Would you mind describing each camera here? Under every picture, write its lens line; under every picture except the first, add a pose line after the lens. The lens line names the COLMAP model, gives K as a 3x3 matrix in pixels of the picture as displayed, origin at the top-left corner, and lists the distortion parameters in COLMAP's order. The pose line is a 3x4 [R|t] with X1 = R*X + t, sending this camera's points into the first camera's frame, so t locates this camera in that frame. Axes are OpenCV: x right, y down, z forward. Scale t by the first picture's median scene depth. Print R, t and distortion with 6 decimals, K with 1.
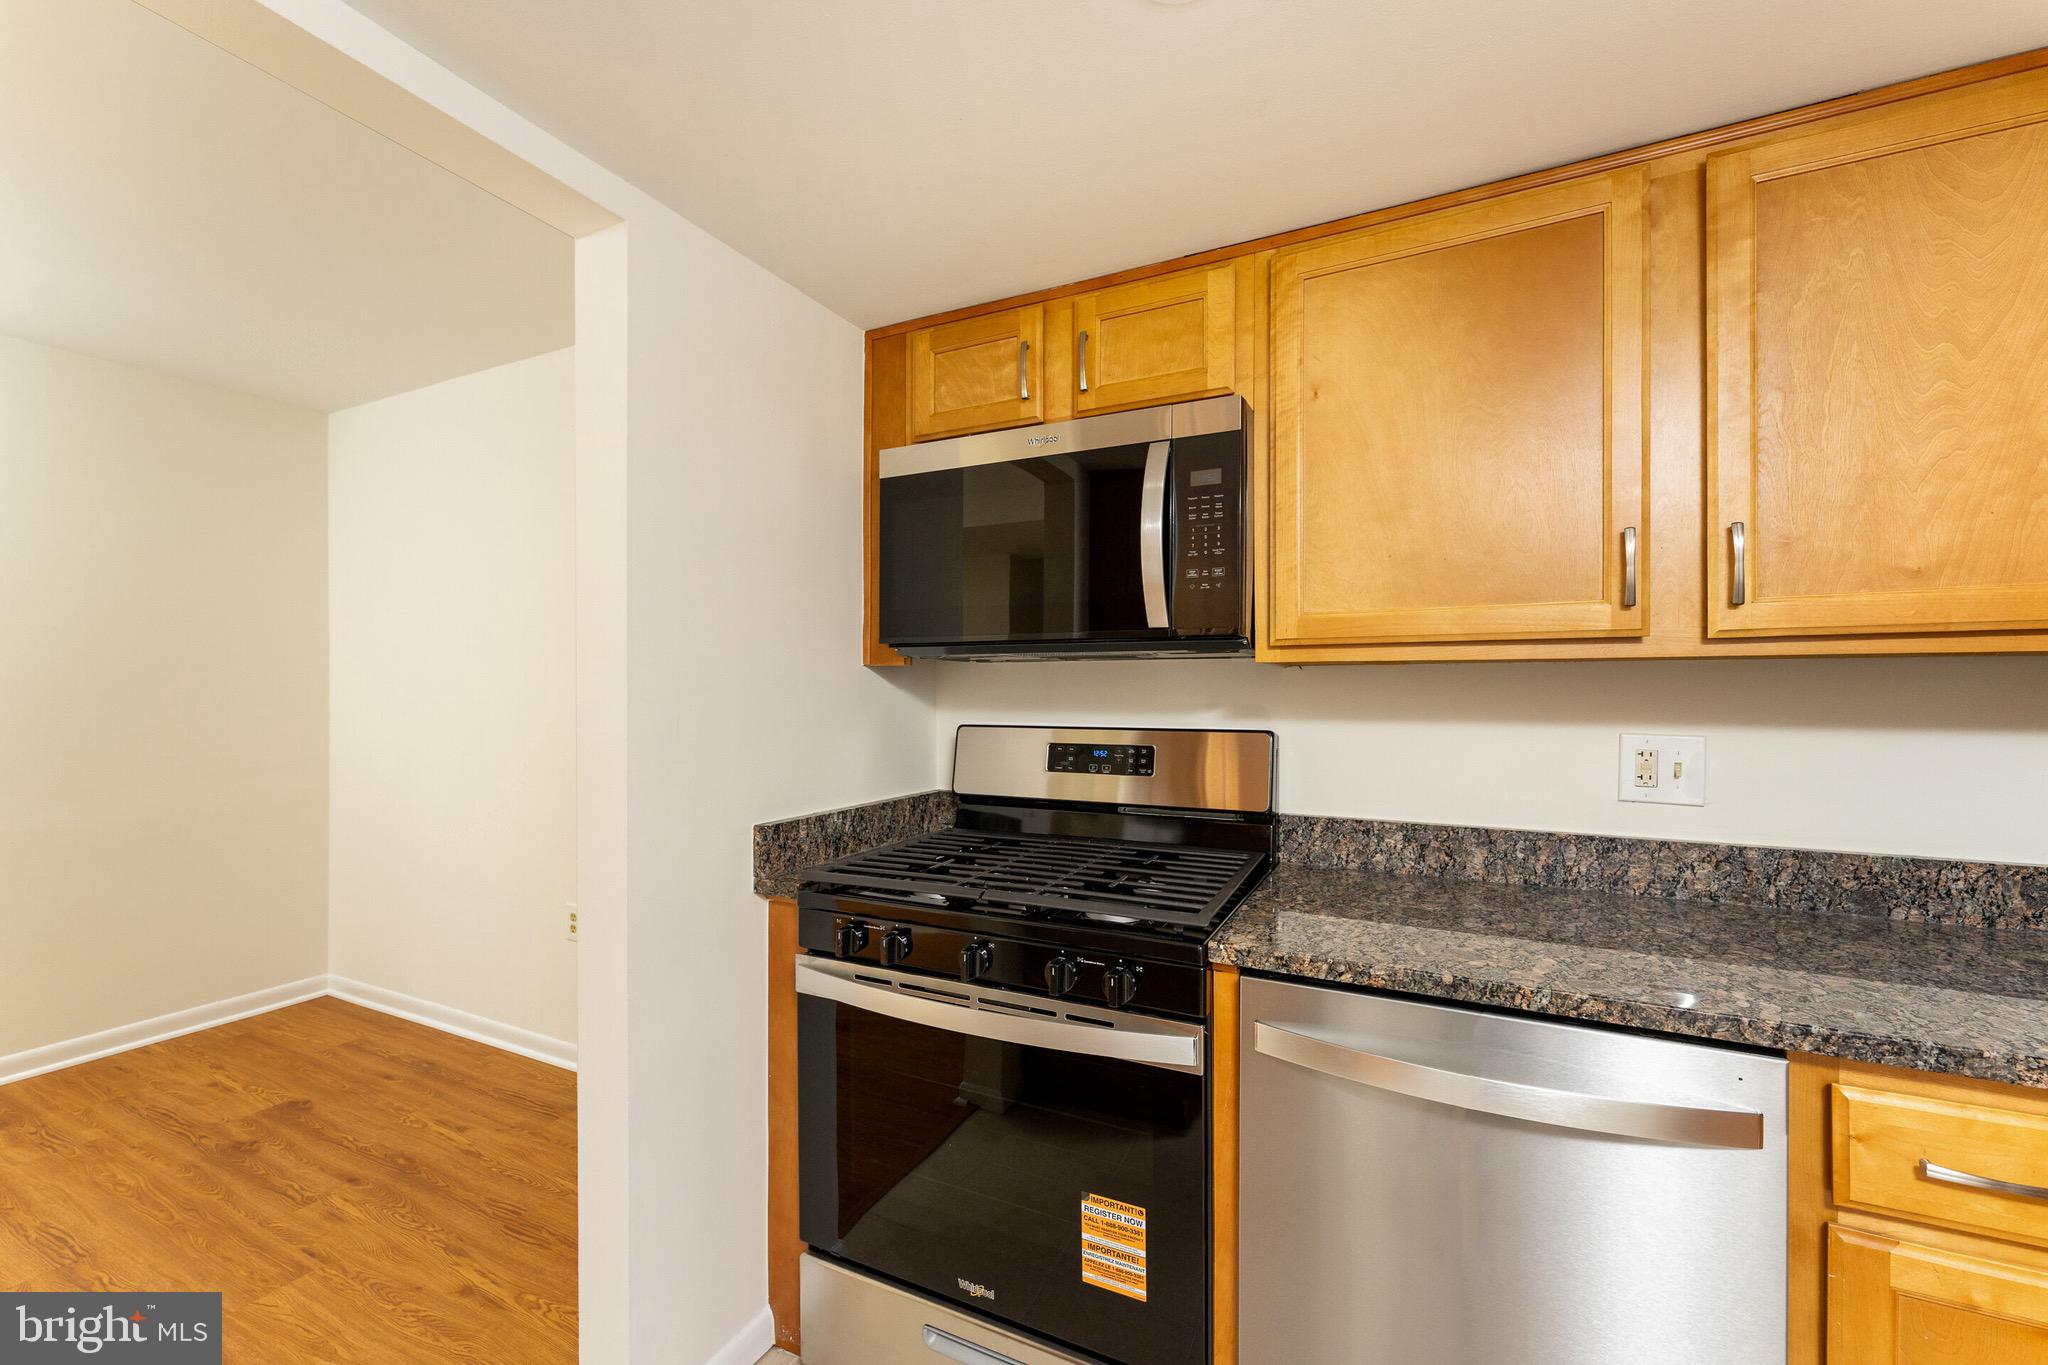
lens RADIAL K [[838.0, 0, 1023.3], [0, 838.0, 682.1], [0, 0, 1]] dist [-0.000446, 0.000831]
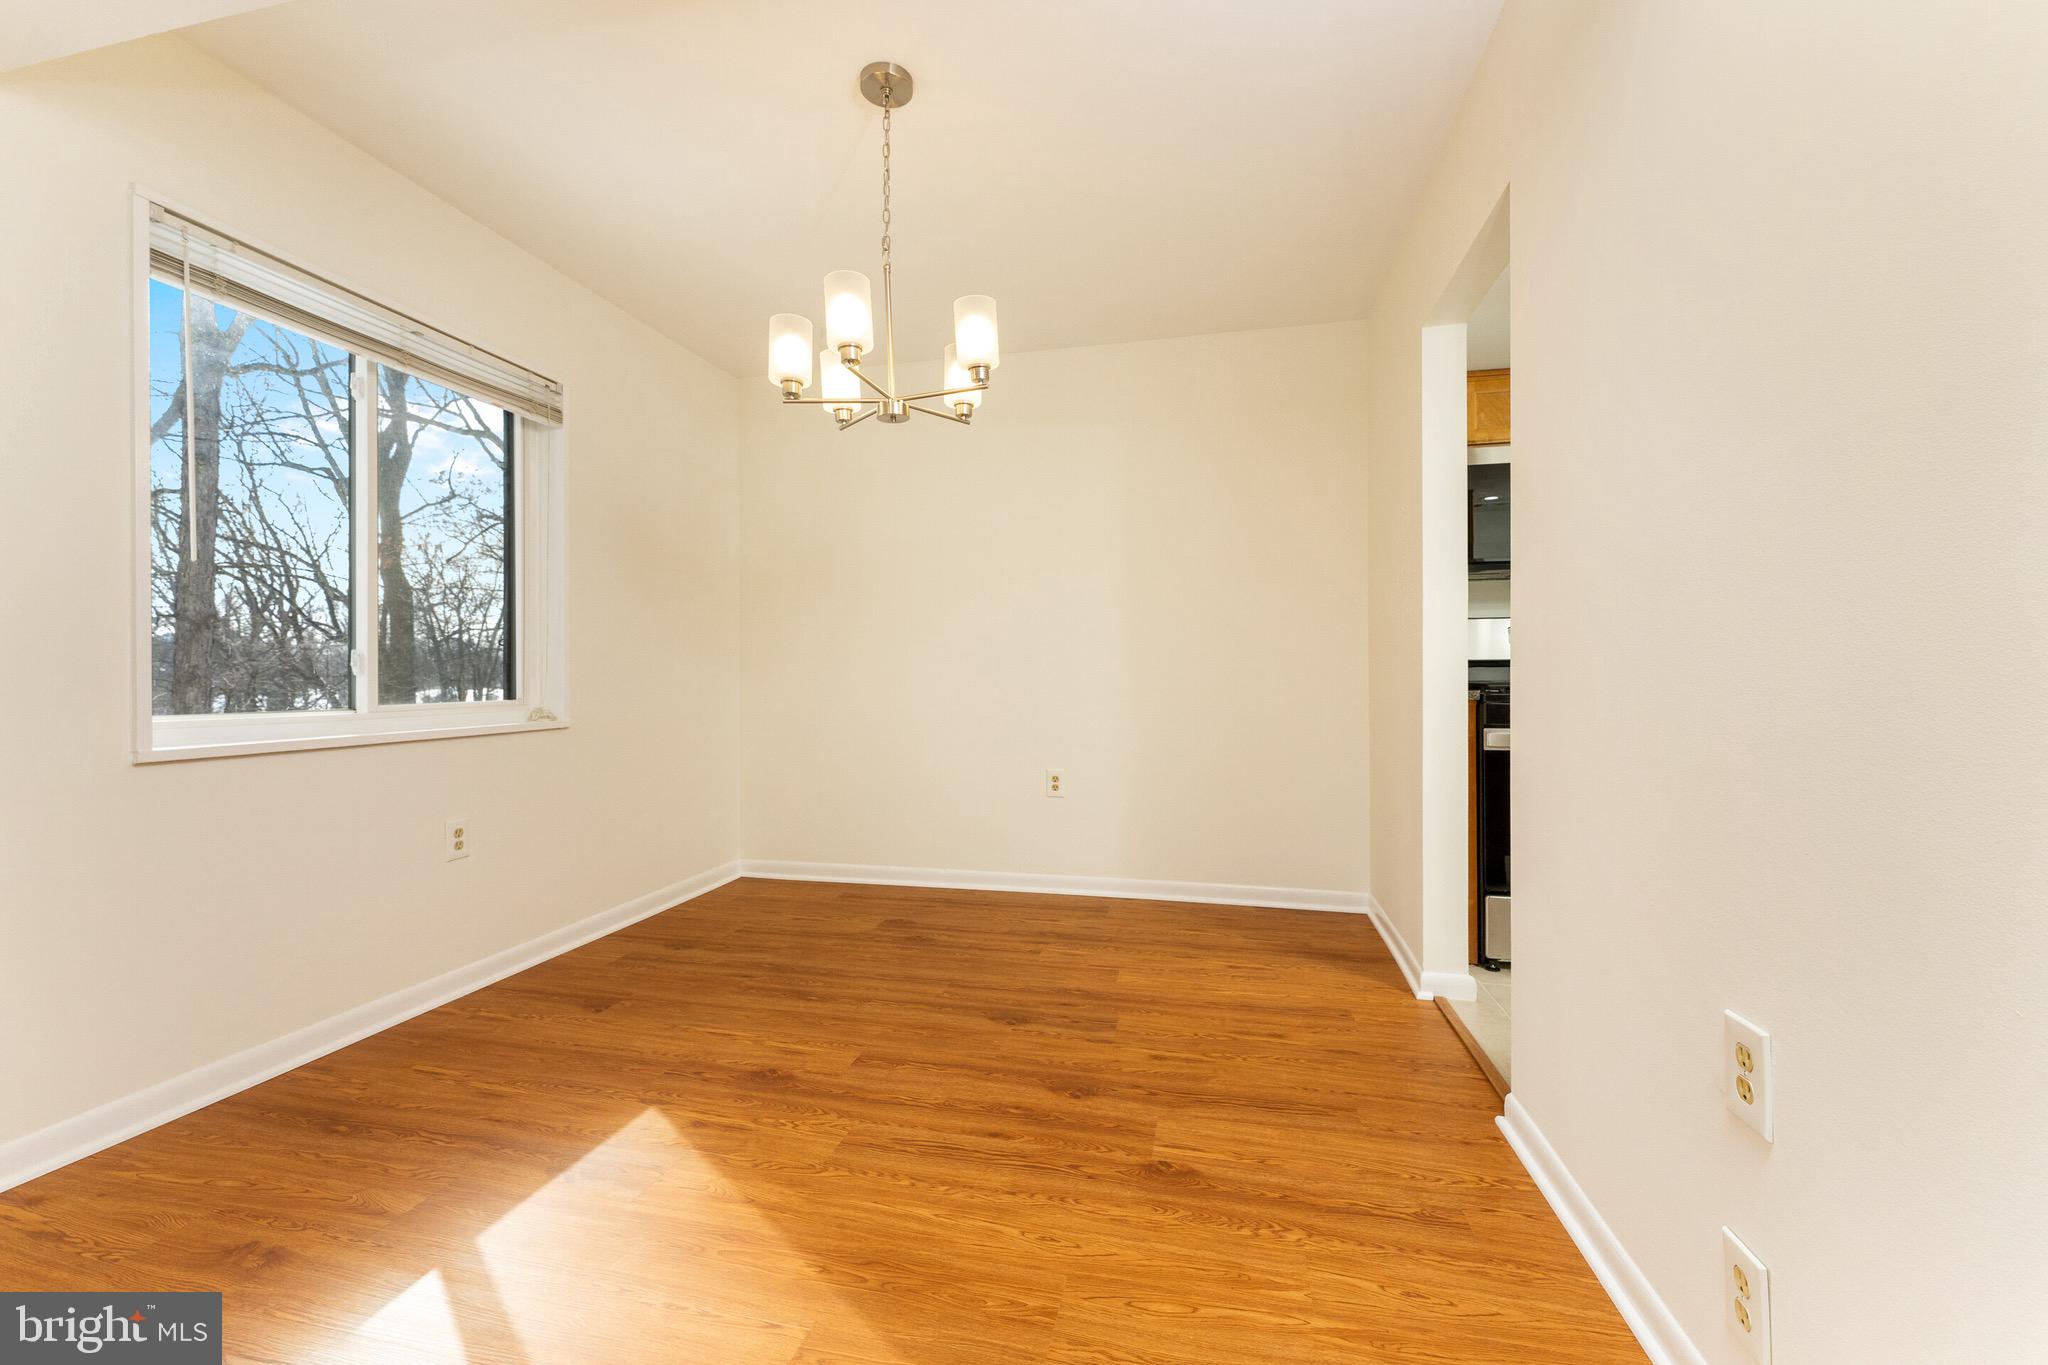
lens RADIAL K [[838.0, 0, 1025.9], [0, 838.0, 677.2], [0, 0, 1]] dist [-0.000446, 0.000831]
pose [[0.970873, -0.004767, 0.239549, -1.719443], [0.003064, 0.999967, 0.007482, 0.212401], [-0.239577, -0.006530, 0.970855, -0.511434]]
